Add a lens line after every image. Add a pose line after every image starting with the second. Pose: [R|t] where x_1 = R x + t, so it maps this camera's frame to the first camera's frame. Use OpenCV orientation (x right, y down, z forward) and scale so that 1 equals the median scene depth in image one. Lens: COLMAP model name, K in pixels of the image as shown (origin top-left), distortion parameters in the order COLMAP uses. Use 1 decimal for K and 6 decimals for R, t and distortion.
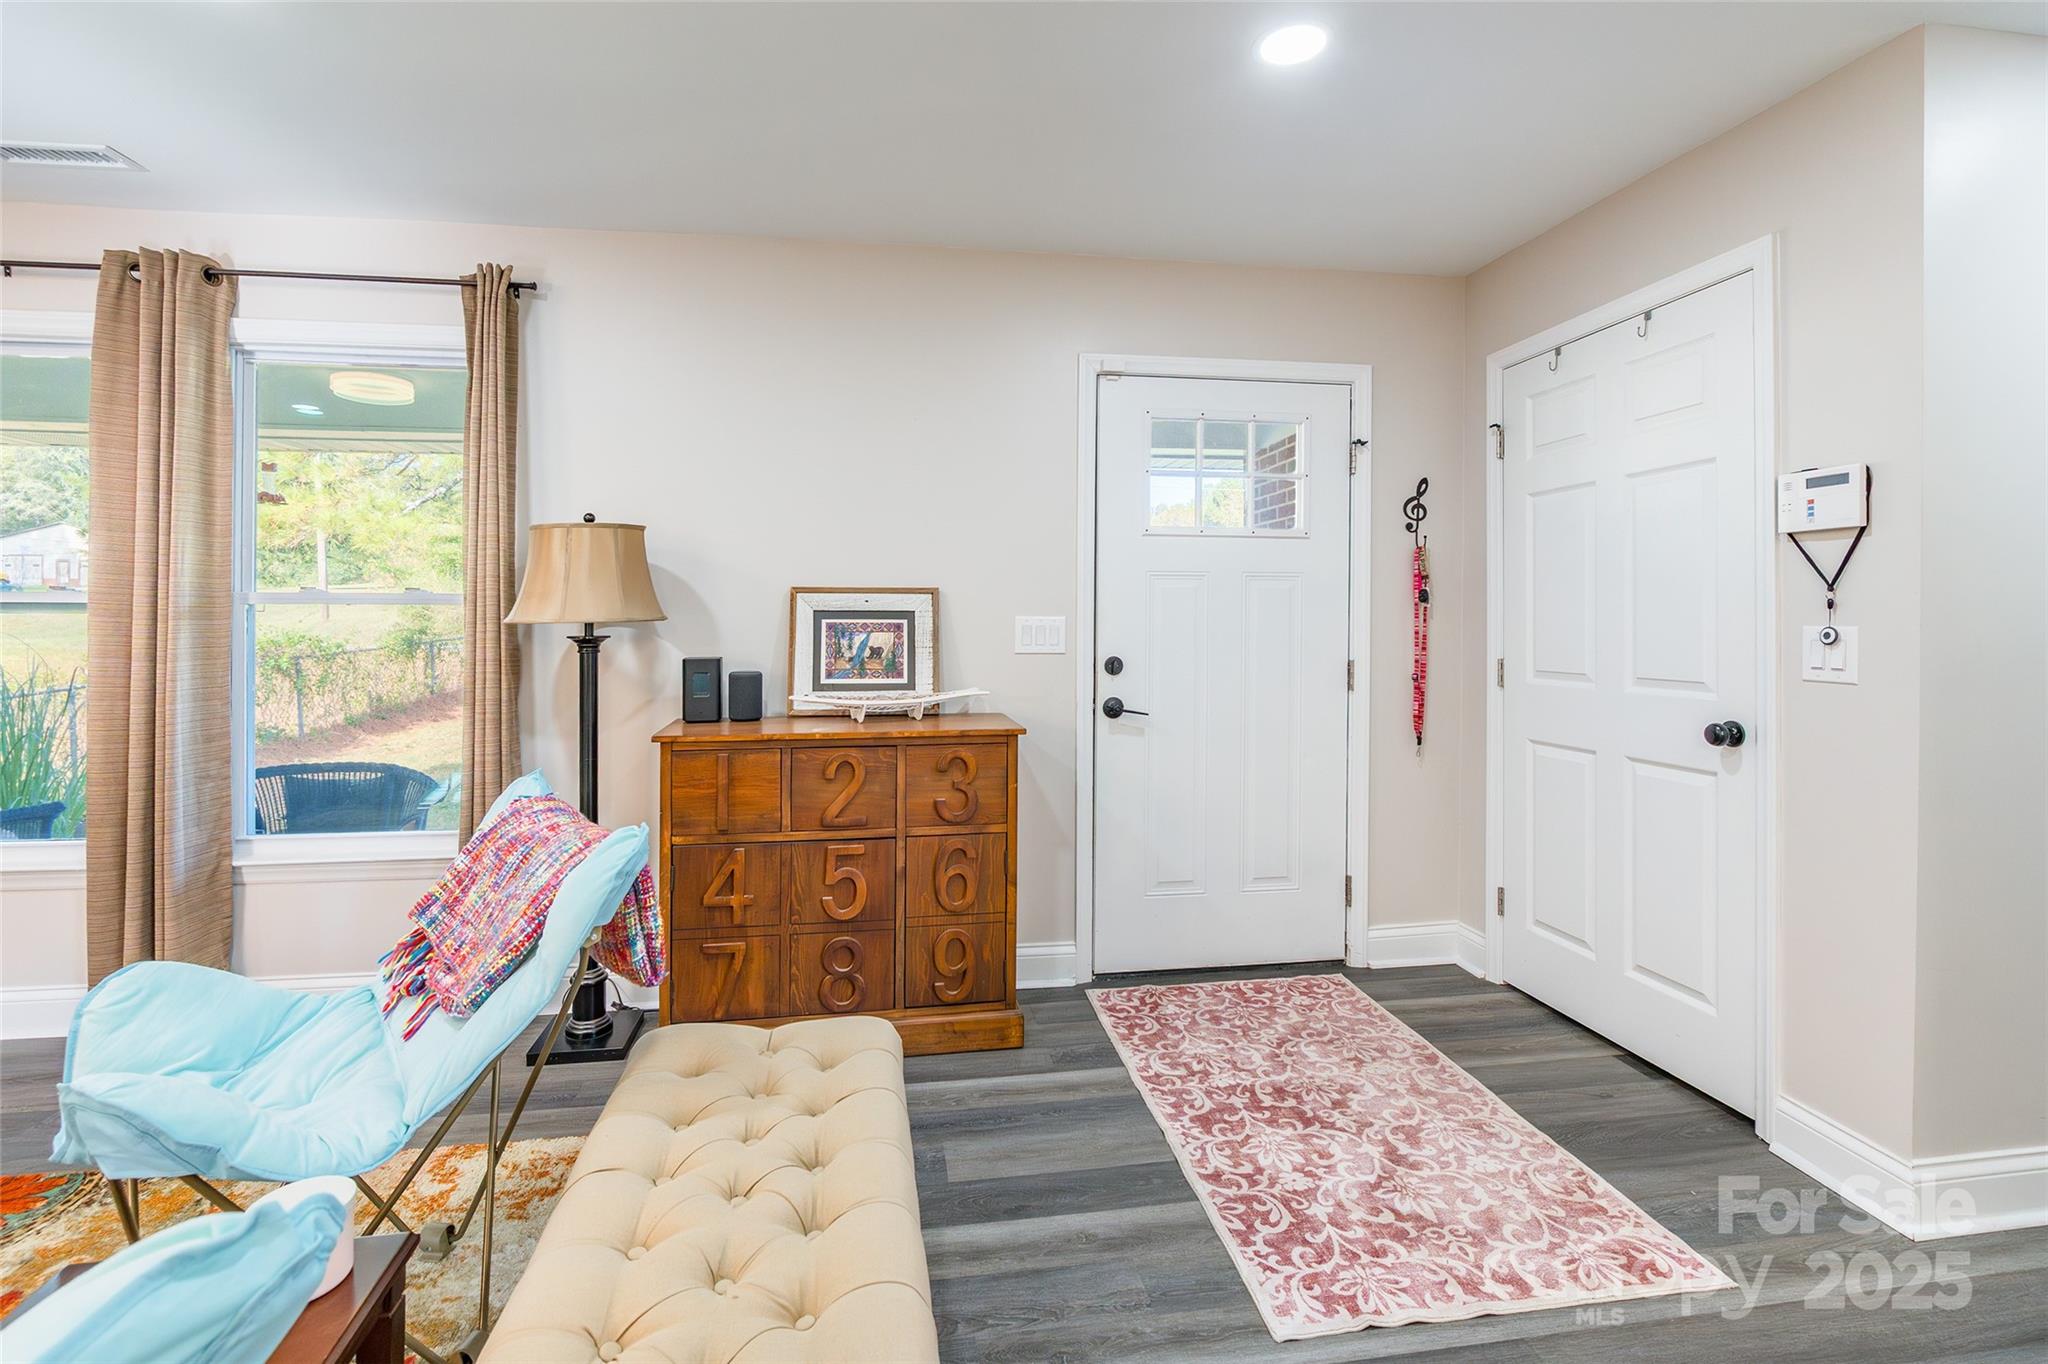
lens RADIAL K [[948.3, 0, 1023.2], [0, 948.3, 636.1], [0, 0, 1]] dist [-0.003707, -0.000041]
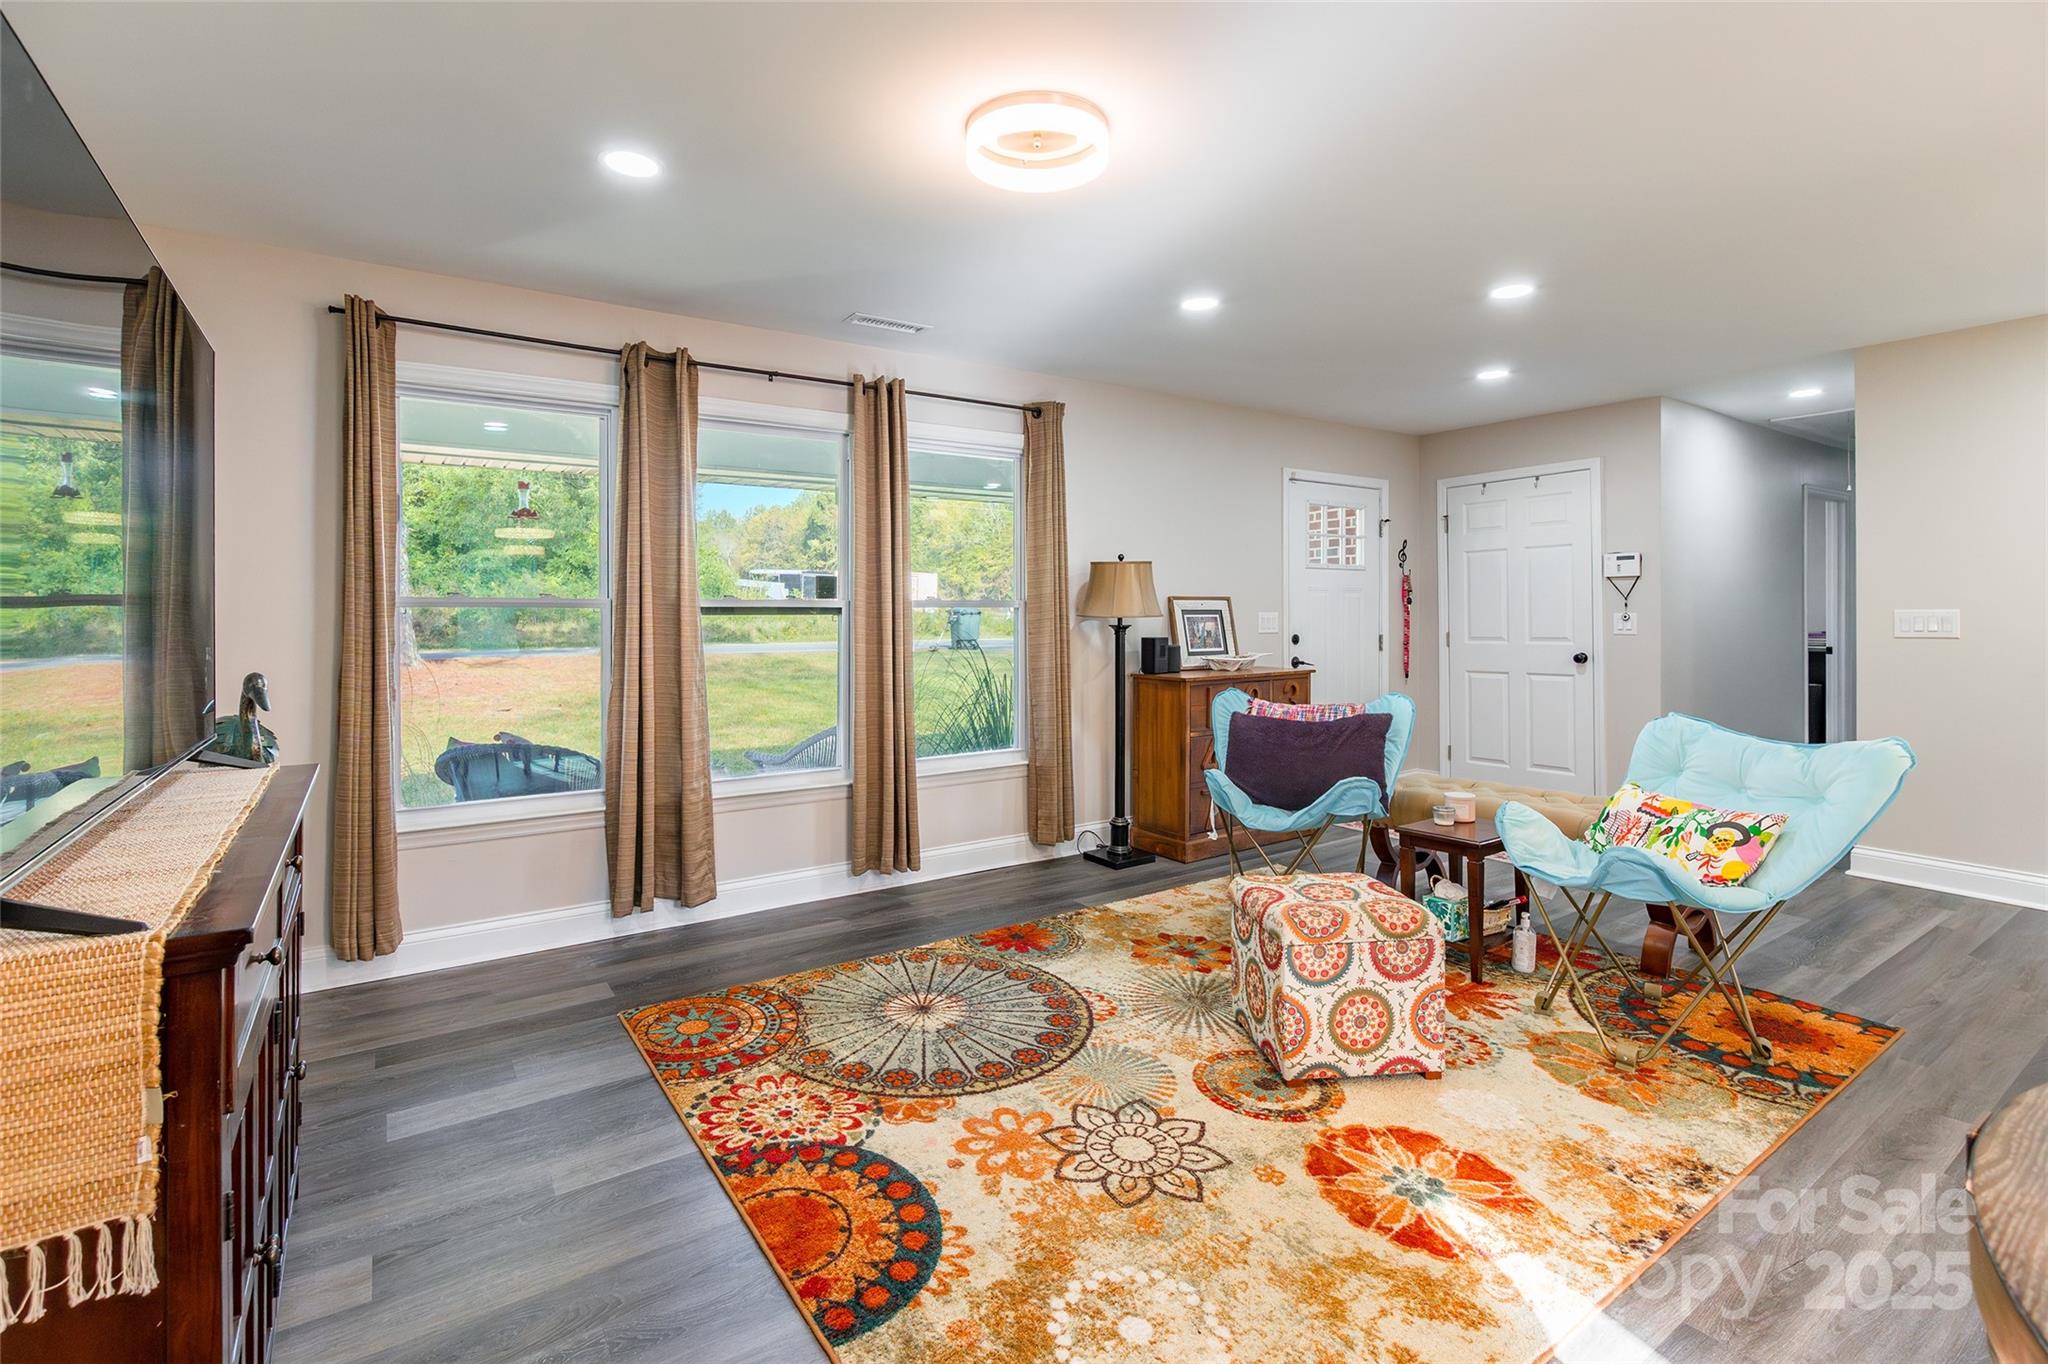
lens RADIAL K [[950.8, 0, 1022.4], [0, 950.8, 651.6], [0, 0, 1]] dist [-0.001463, 0.000279]
pose [[0.899110, -0.024286, 0.437048, -1.246237], [0.016940, 0.999642, 0.020699, 0.008397], [-0.437394, -0.011207, 0.899200, -0.441469]]
